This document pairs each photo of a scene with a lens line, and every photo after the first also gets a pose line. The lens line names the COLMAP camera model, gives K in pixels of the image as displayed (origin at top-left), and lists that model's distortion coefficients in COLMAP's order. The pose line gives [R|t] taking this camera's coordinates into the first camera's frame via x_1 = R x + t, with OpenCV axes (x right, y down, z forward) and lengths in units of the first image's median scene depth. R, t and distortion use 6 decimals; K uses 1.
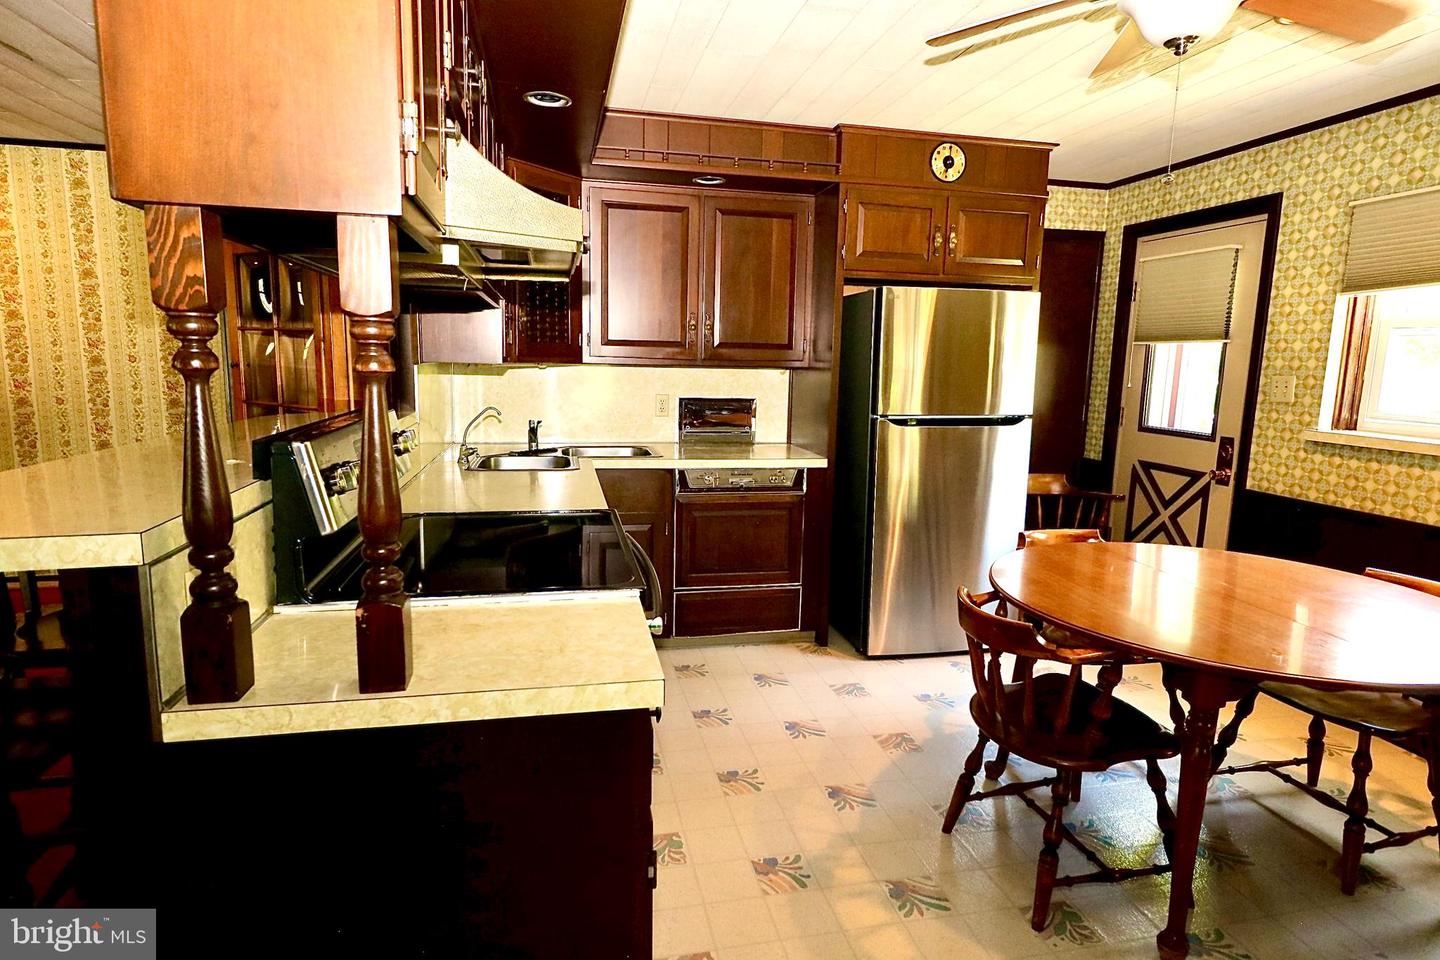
lens RADIAL K [[760.7, 0, 724.1], [0, 760.7, 489.5], [0, 0, 1]] dist [-0.006009, 0.001777]
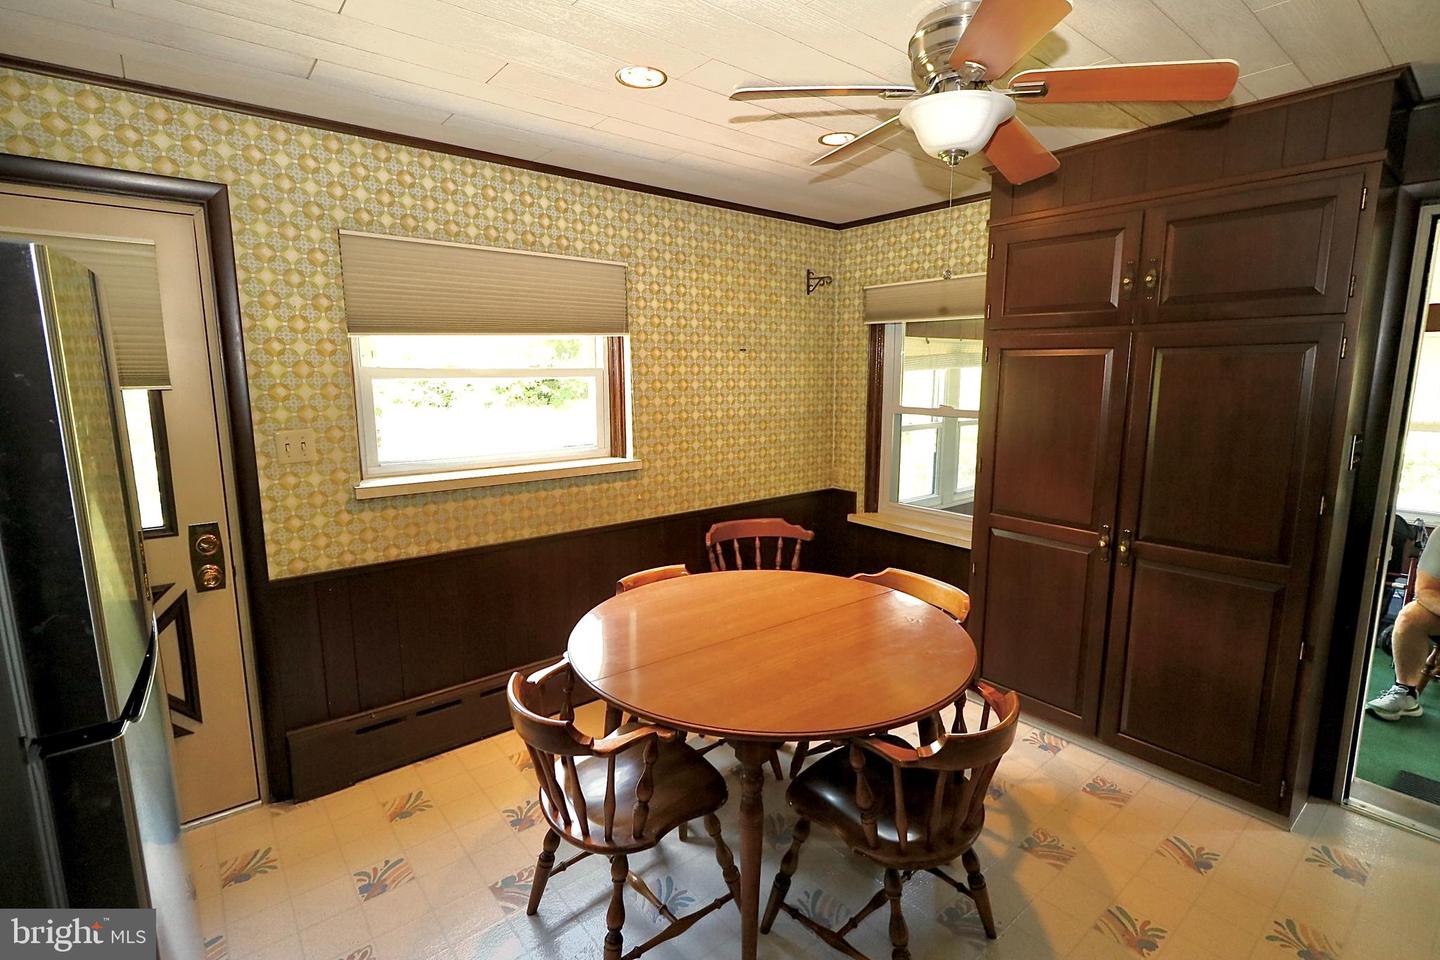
lens RADIAL K [[667.1, 0, 717.2], [0, 667.1, 483.0], [0, 0, 1]] dist [0.004405, 0.000462]
pose [[-0.424363, -0.159392, 0.891353, -0.087267], [0.158266, 0.956176, 0.246332, -0.201581], [-0.891554, 0.245605, -0.380539, 0.894746]]
